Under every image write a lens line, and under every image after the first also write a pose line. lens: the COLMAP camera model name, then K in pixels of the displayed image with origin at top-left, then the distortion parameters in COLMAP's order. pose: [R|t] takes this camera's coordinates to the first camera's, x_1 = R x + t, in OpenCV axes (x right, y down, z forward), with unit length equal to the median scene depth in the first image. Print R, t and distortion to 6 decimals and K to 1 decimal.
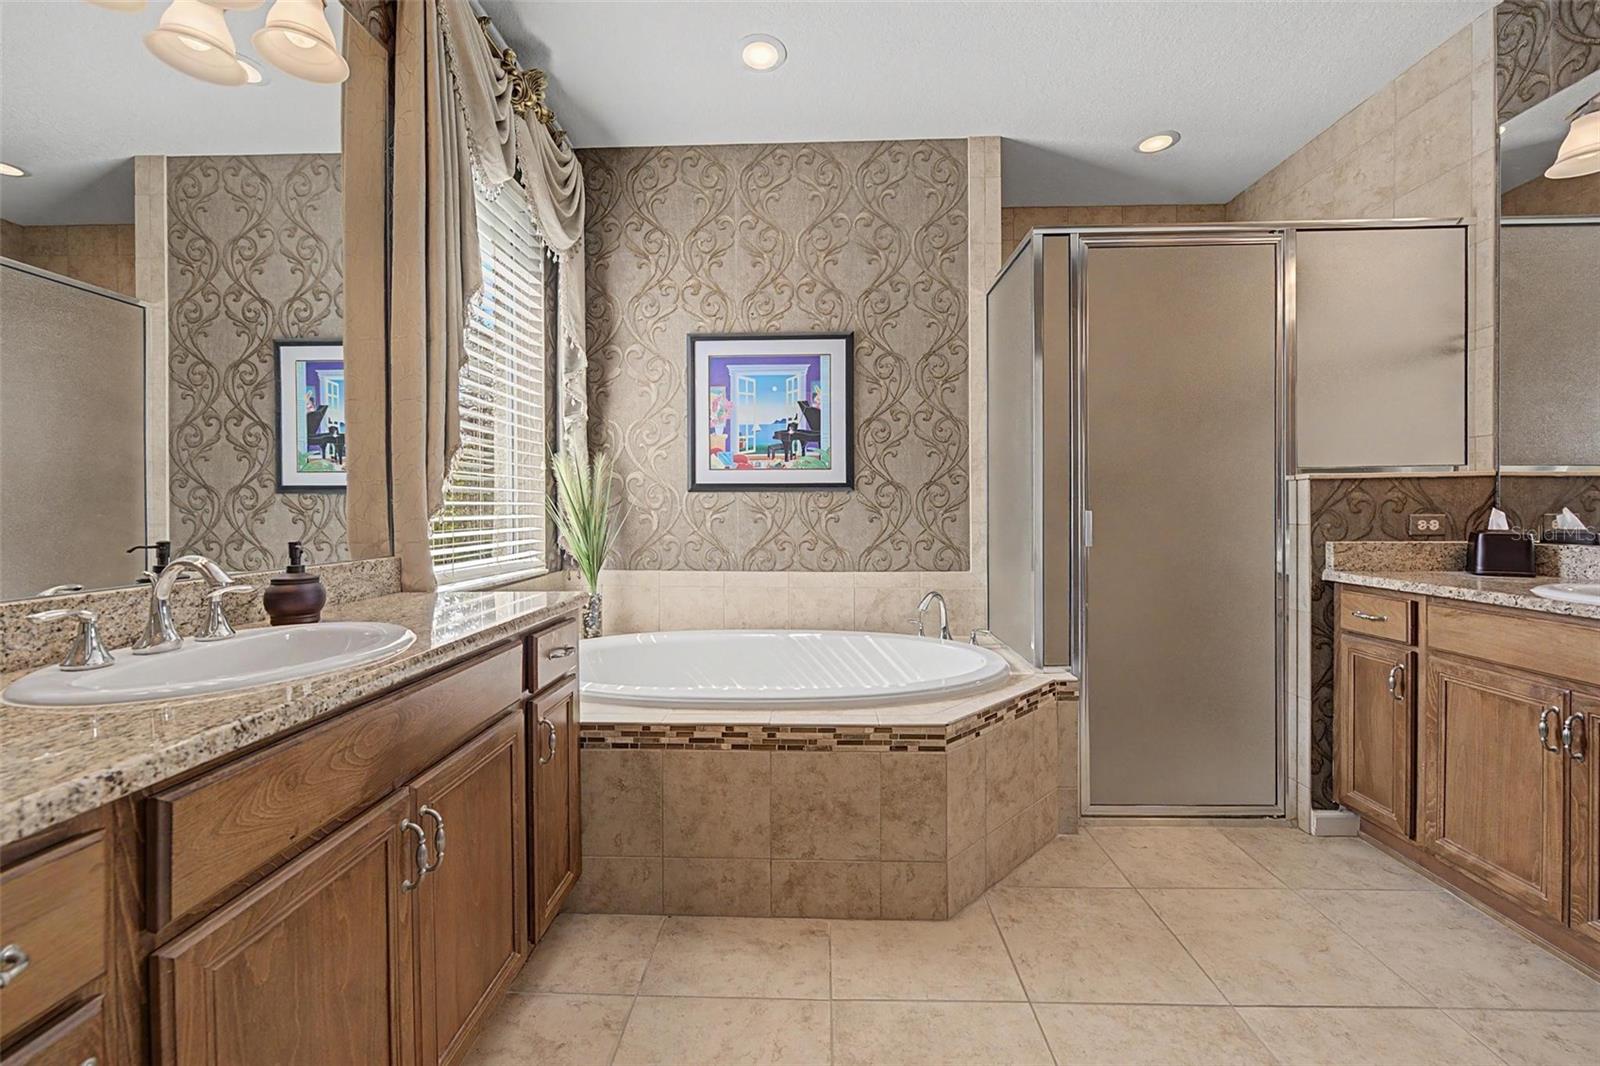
lens RADIAL K [[596.6, 0, 816.7], [0, 596.6, 514.6], [0, 0, 1]] dist [-0.001476, 0.000016]
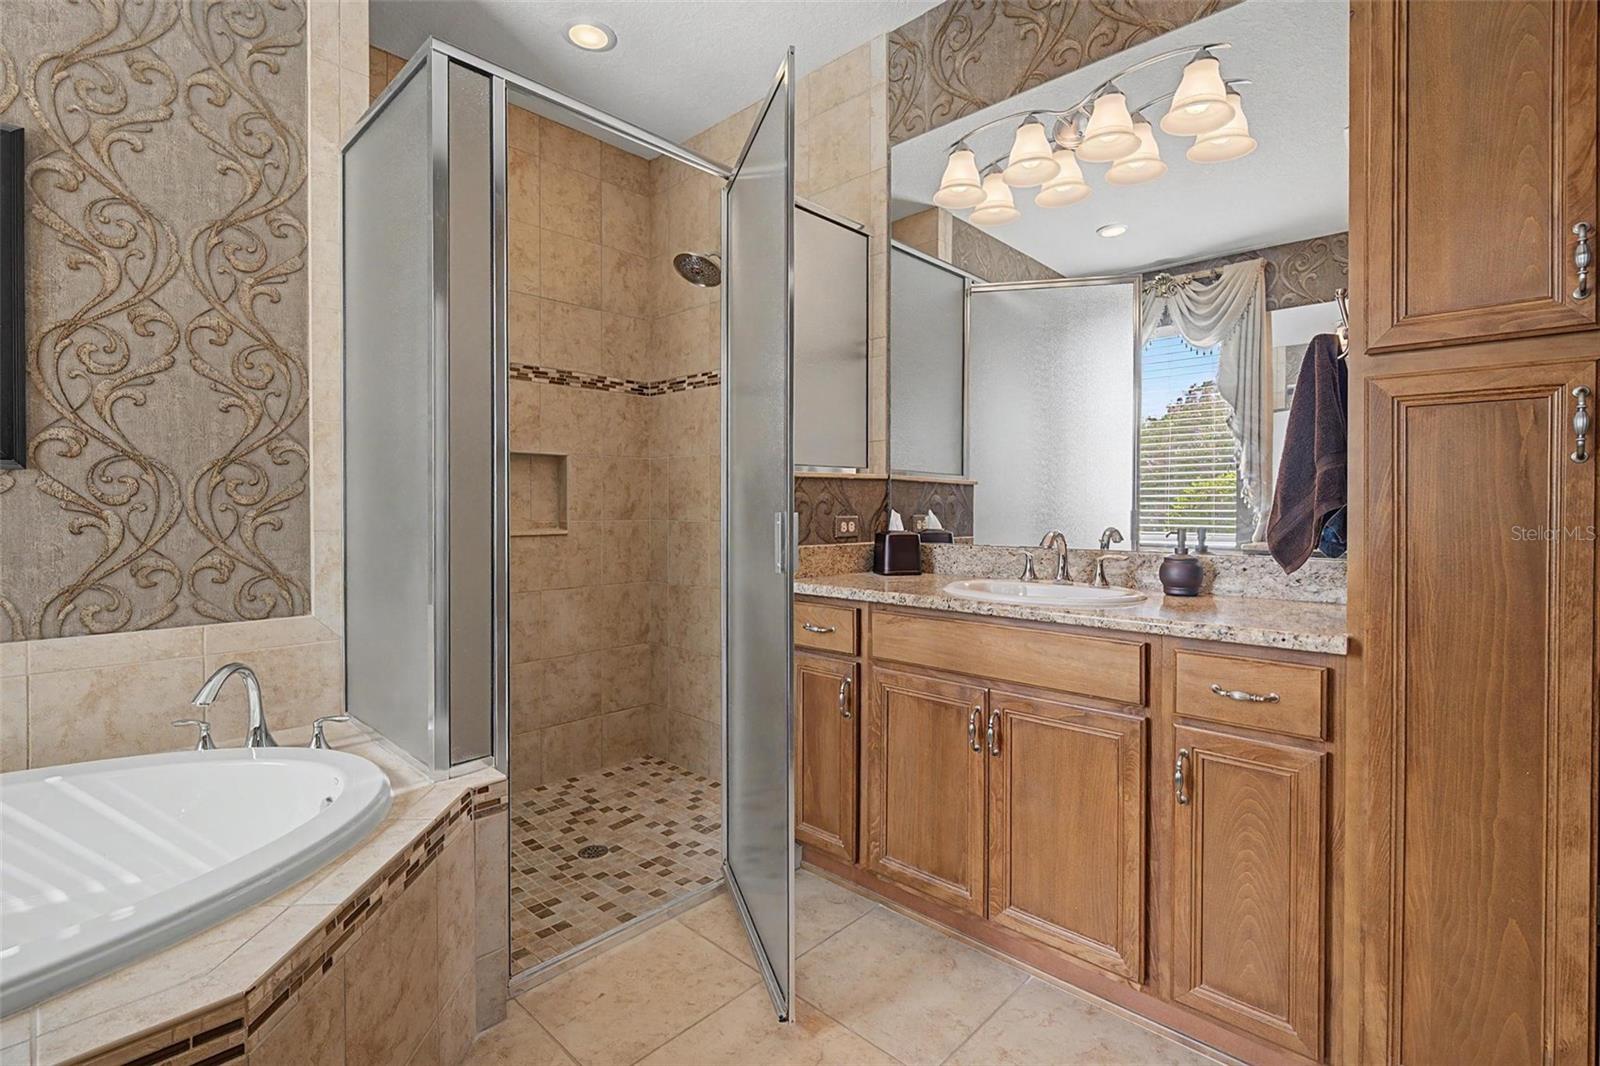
lens RADIAL K [[728.5, 0, 785.5], [0, 728.5, 512.4], [0, 0, 1]] dist [0.001678, -0.000632]
pose [[0.676900, 0.000678, 0.736074, 0.064719], [0.003179, 0.999988, -0.003845, -0.002138], [-0.736068, 0.004942, 0.676890, 0.244974]]
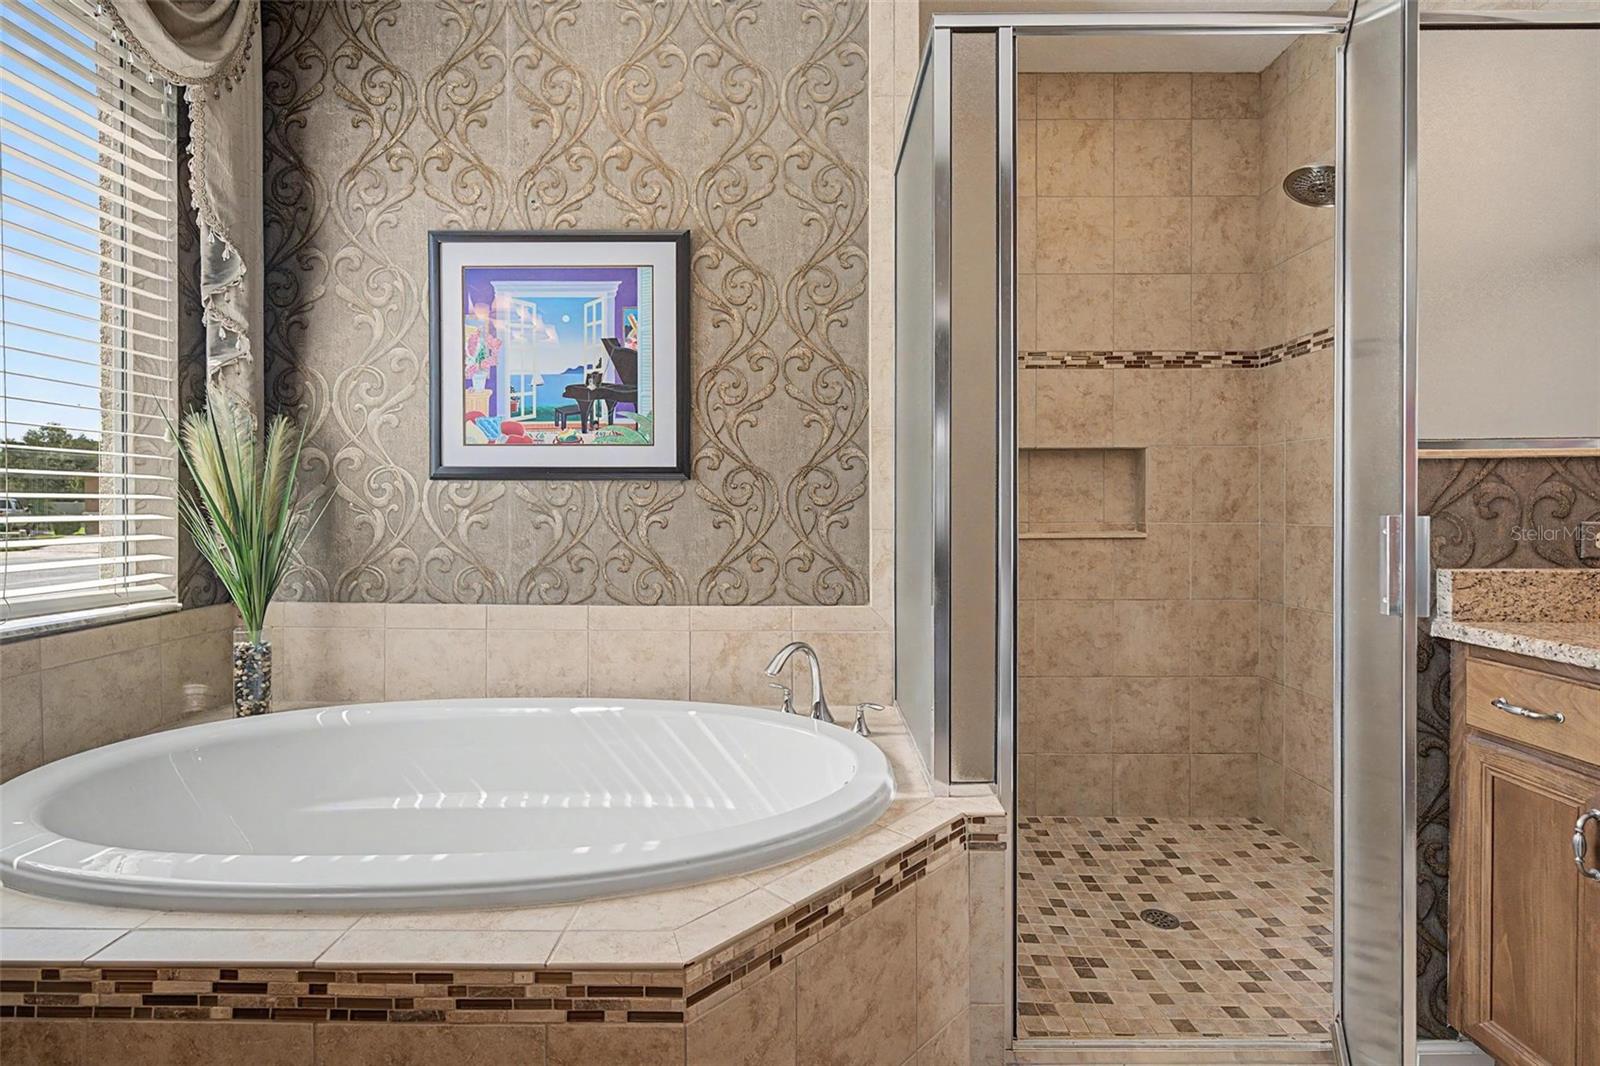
lens RADIAL K [[728.5, 0, 785.5], [0, 728.5, 512.4], [0, 0, 1]] dist [0.001678, -0.000632]
pose [[0.999591, 0.004227, 0.028288, 0.204377], [-0.004116, 0.999984, -0.003974, -0.002987], [-0.028304, 0.003856, 0.999592, 0.308719]]
